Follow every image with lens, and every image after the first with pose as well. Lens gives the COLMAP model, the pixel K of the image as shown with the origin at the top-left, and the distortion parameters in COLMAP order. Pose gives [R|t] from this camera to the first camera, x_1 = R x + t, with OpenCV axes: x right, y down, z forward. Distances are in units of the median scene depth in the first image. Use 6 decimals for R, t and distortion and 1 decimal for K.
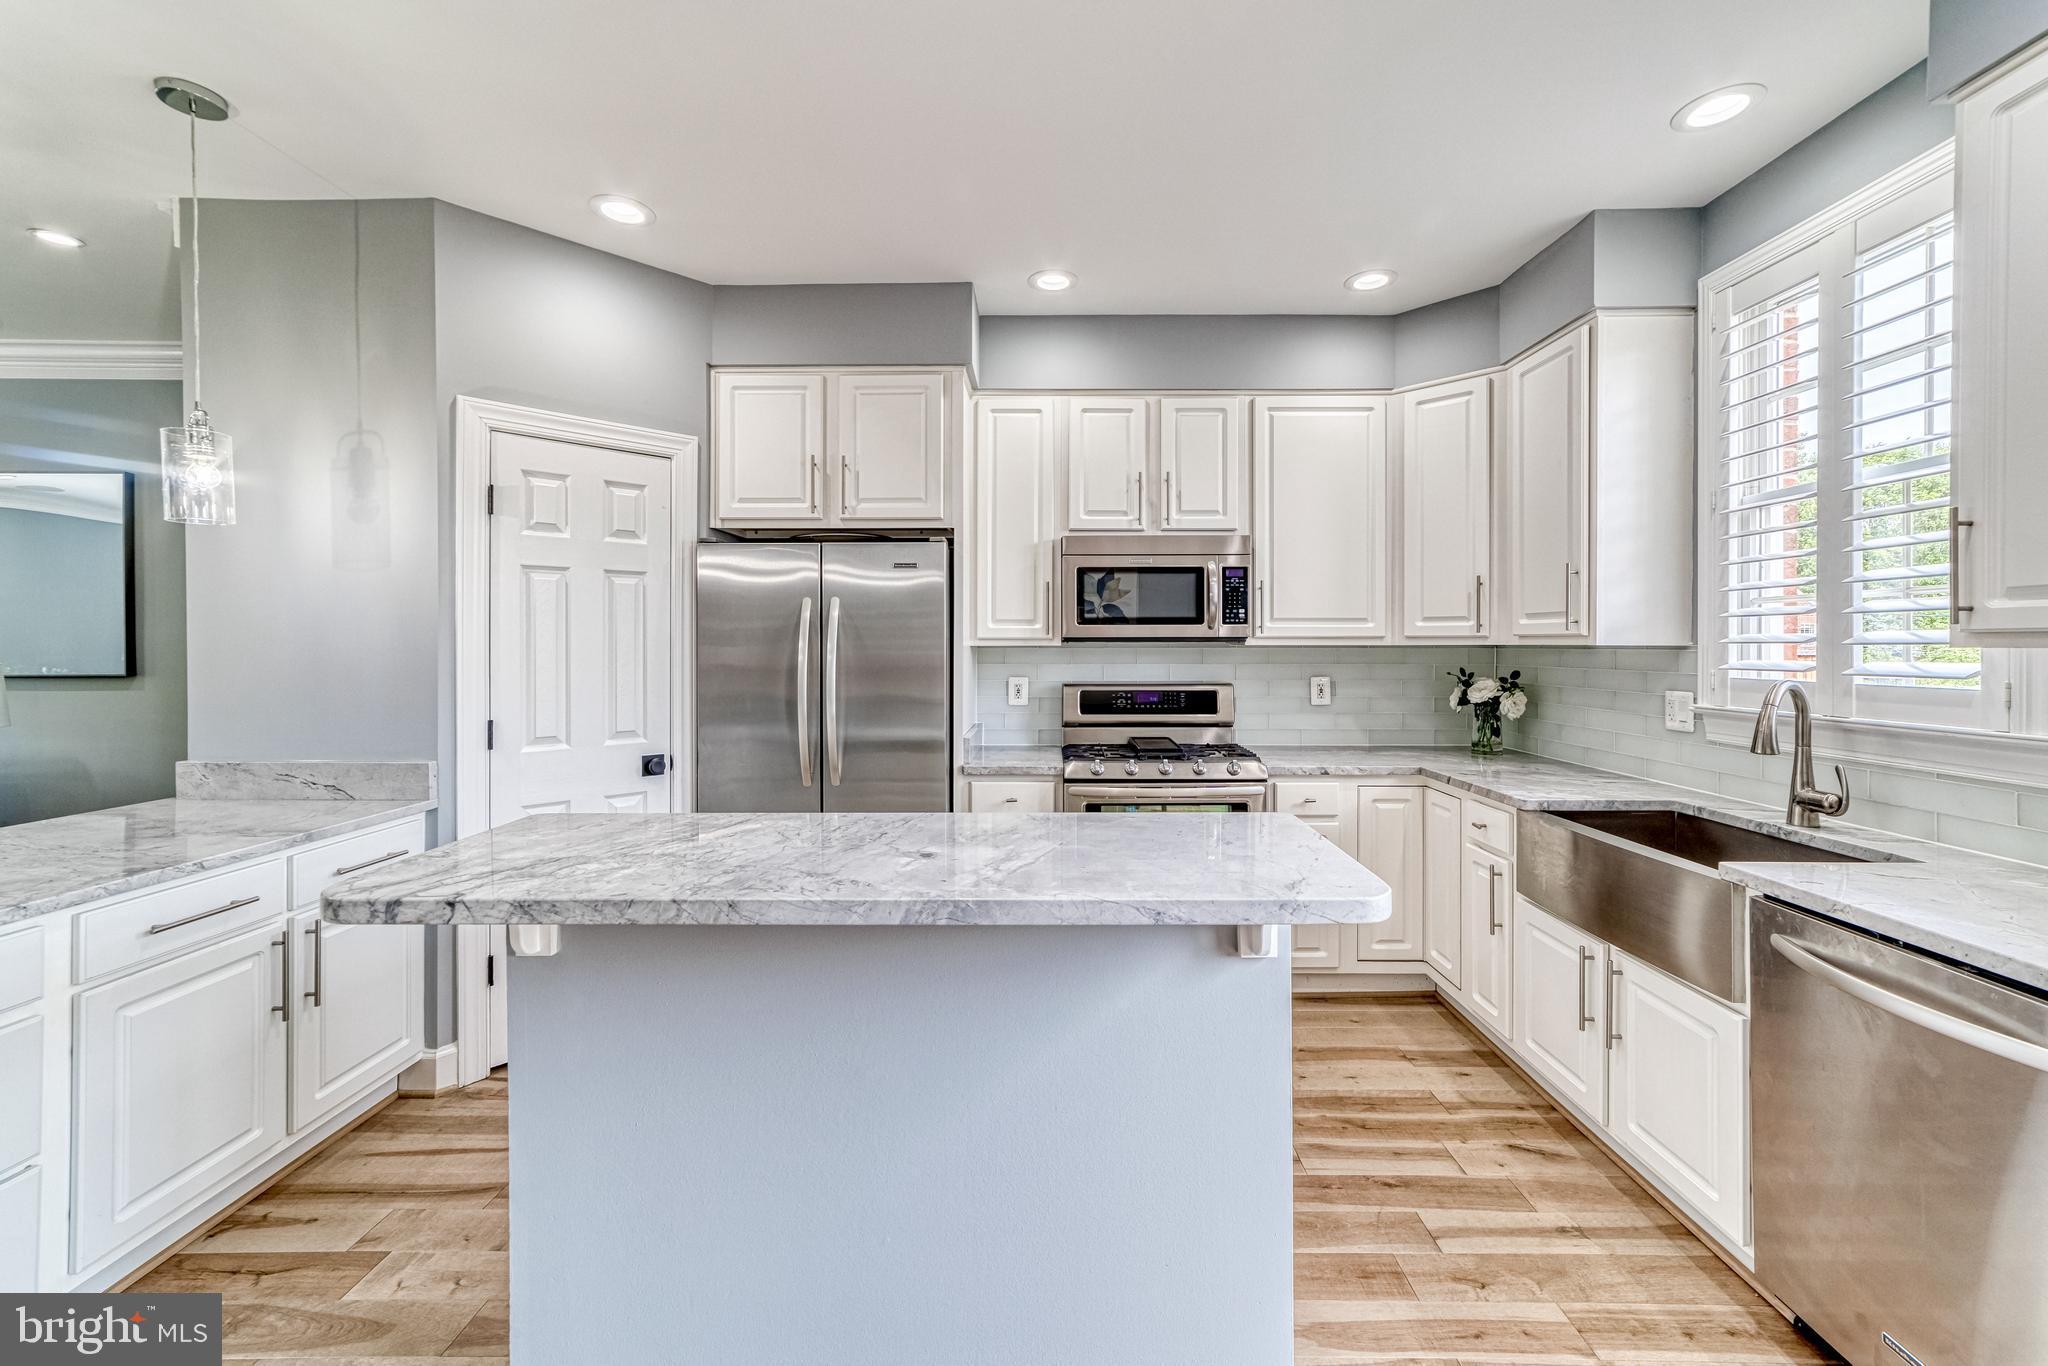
lens RADIAL K [[811.4, 0, 1037.1], [0, 811.4, 645.6], [0, 0, 1]] dist [0.000715, 0.000751]
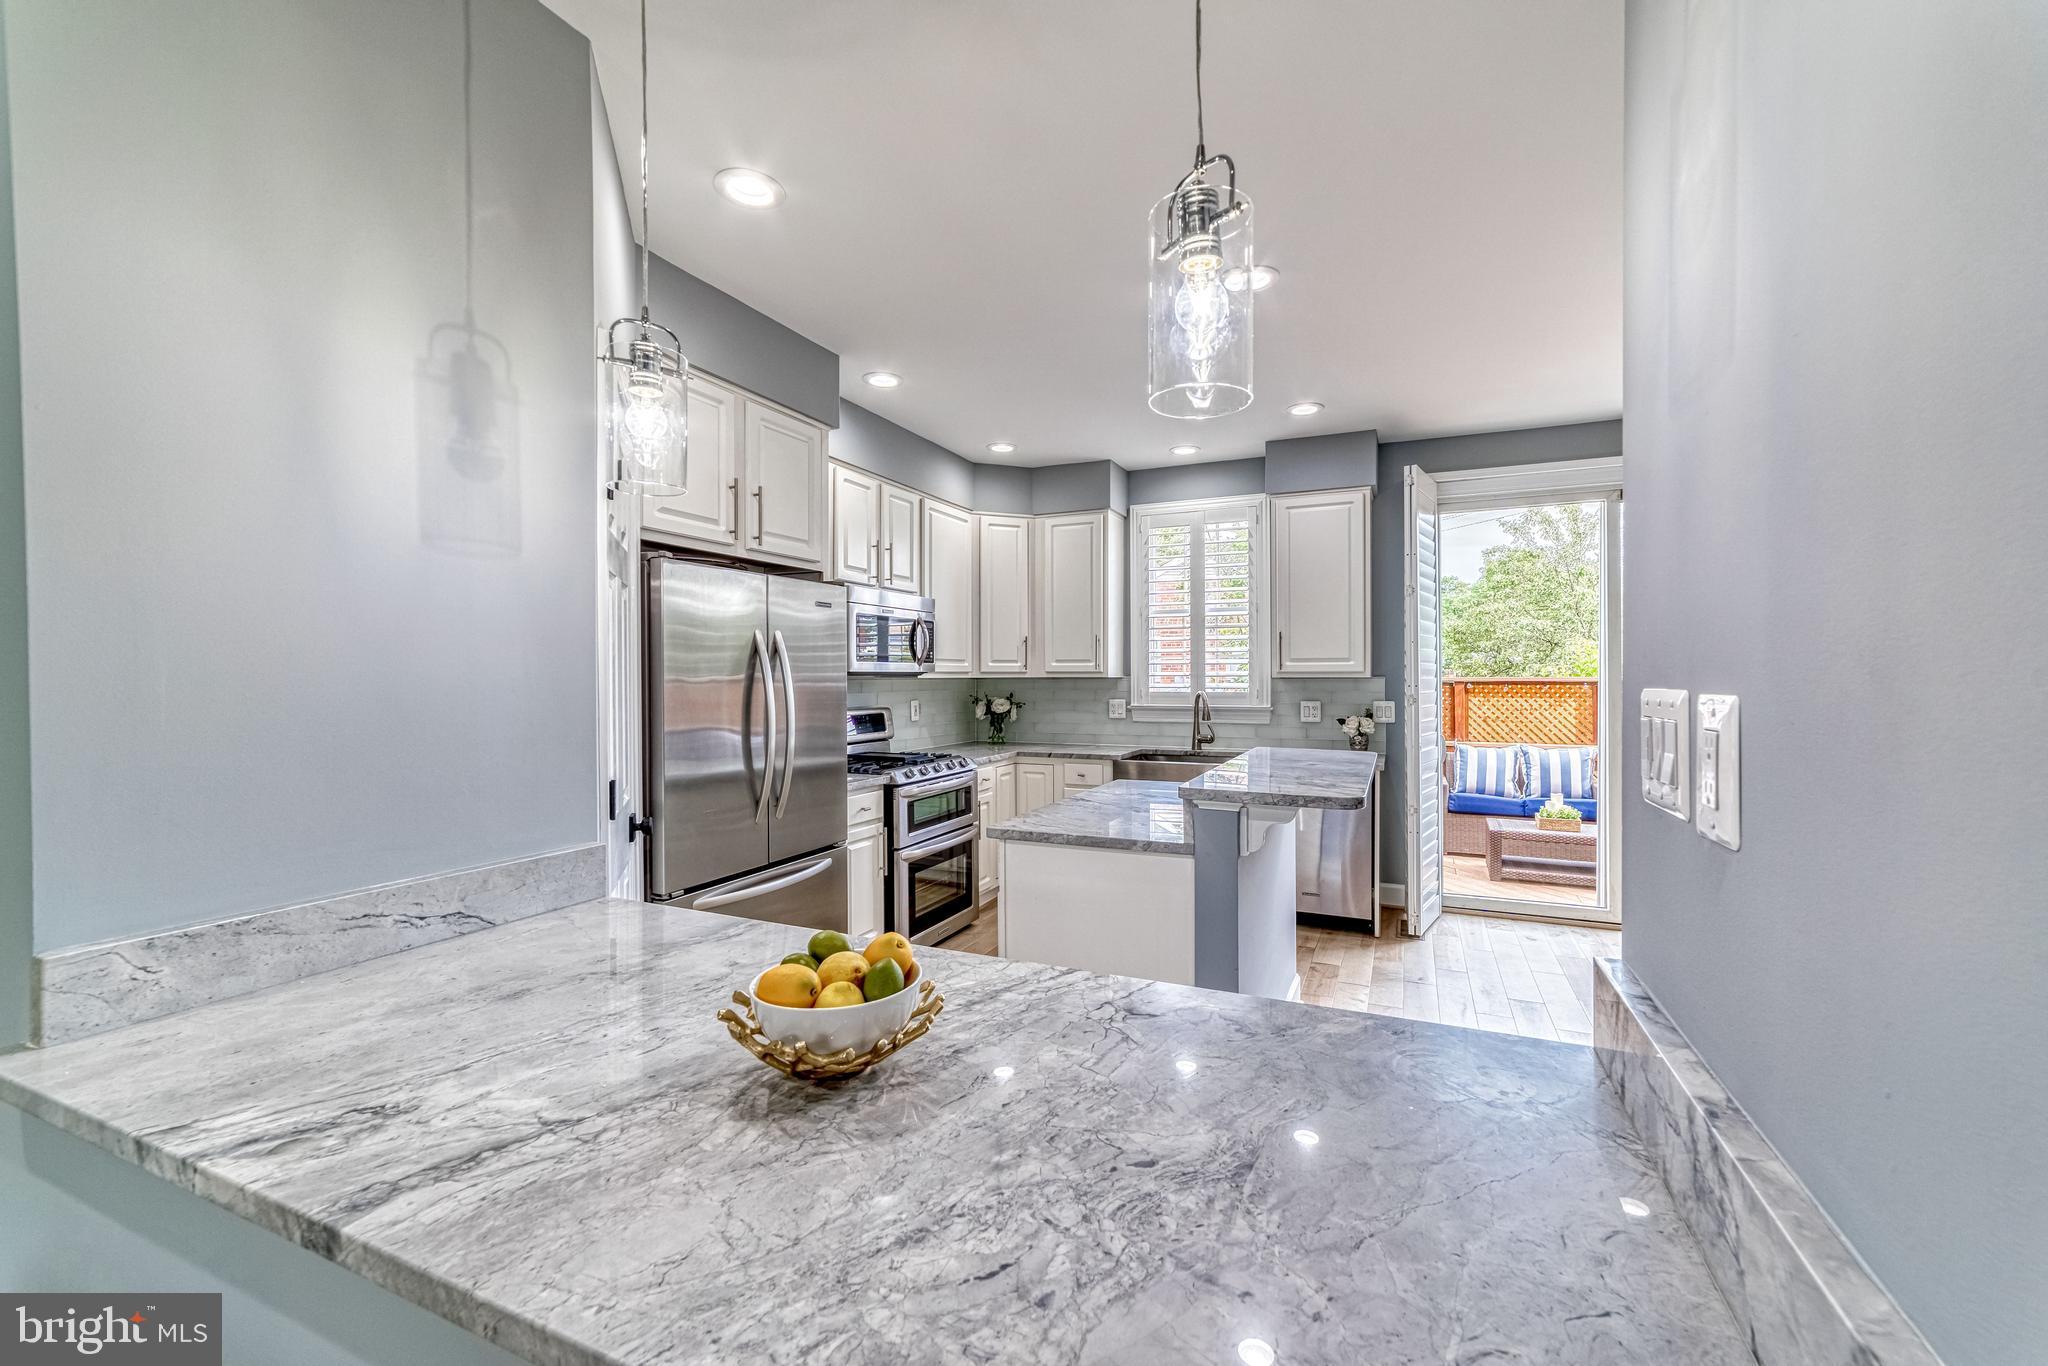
lens RADIAL K [[755.6, 0, 1048.3], [0, 755.6, 684.2], [0, 0, 1]] dist [0.000851, 0.000576]
pose [[0.431644, -0.009058, 0.901999, -0.925141], [0.004101, 0.999959, 0.008079, 0.000941], [-0.902035, 0.000212, 0.431663, 0.295072]]
